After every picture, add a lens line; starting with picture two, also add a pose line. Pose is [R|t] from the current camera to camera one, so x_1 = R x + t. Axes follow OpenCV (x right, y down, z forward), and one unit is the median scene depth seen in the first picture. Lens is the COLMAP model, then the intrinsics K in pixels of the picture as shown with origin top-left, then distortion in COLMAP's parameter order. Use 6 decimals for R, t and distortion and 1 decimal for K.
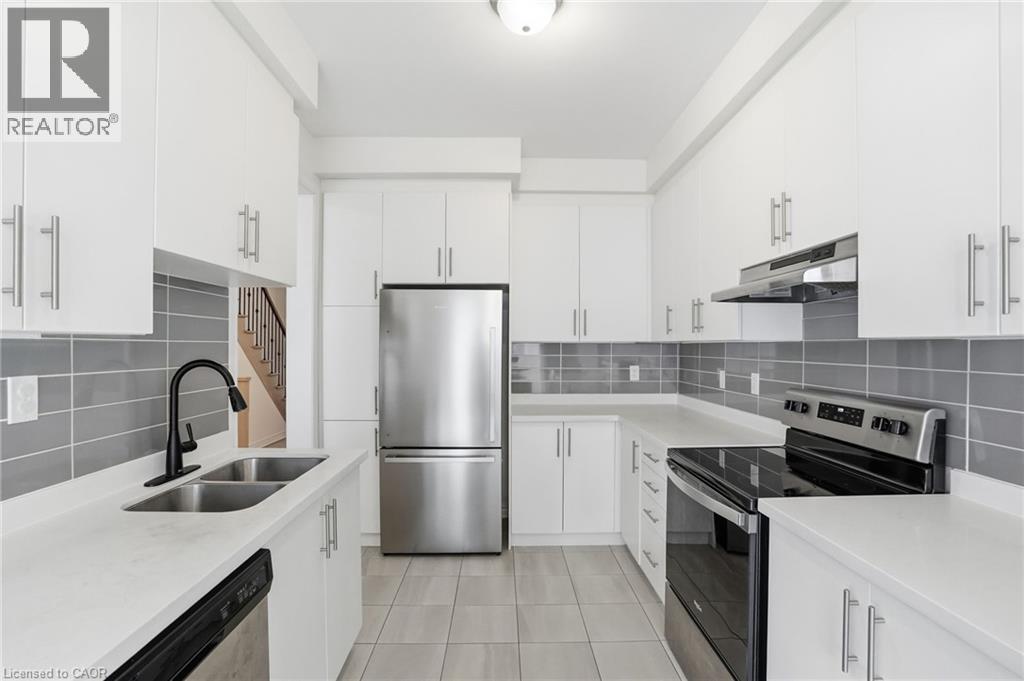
lens RADIAL K [[479.0, 0, 512.0], [0, 479.0, 340.5], [0, 0, 1]] dist [-0.012208, 0.000846]
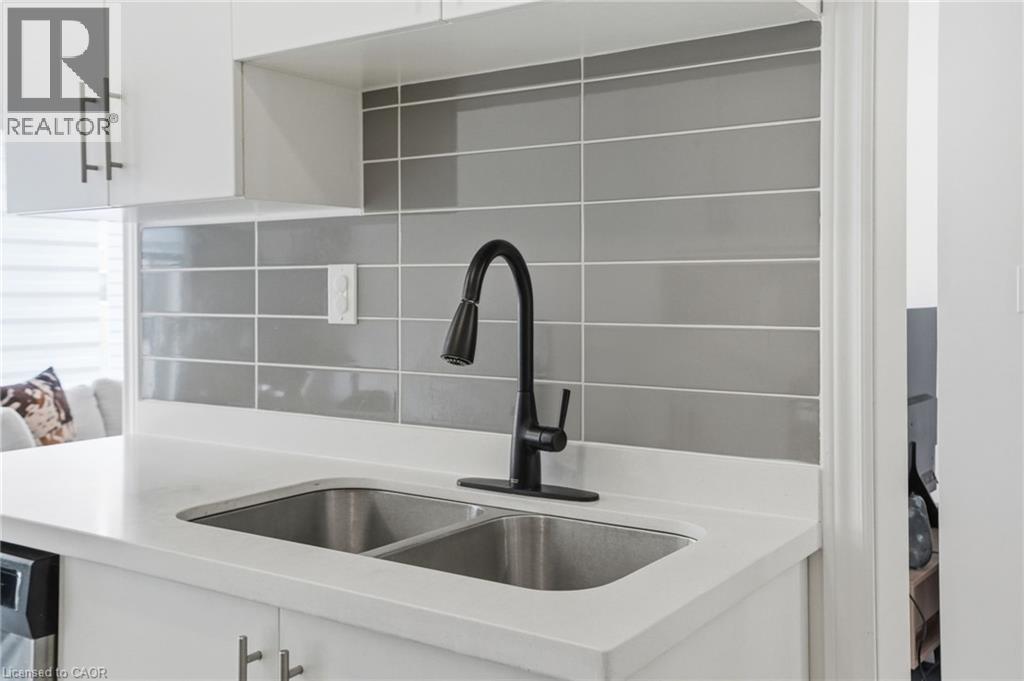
lens RADIAL K [[1017.5, 0, 514.6], [0, 1017.5, 310.7], [0, 0, 1]] dist [-0.007260, 0.269372]
pose [[-0.583078, 0.089829, -0.807435, 0.127738], [0.045016, 0.995914, 0.078289, 0.027358], [0.811168, 0.009301, -0.584739, 1.854062]]
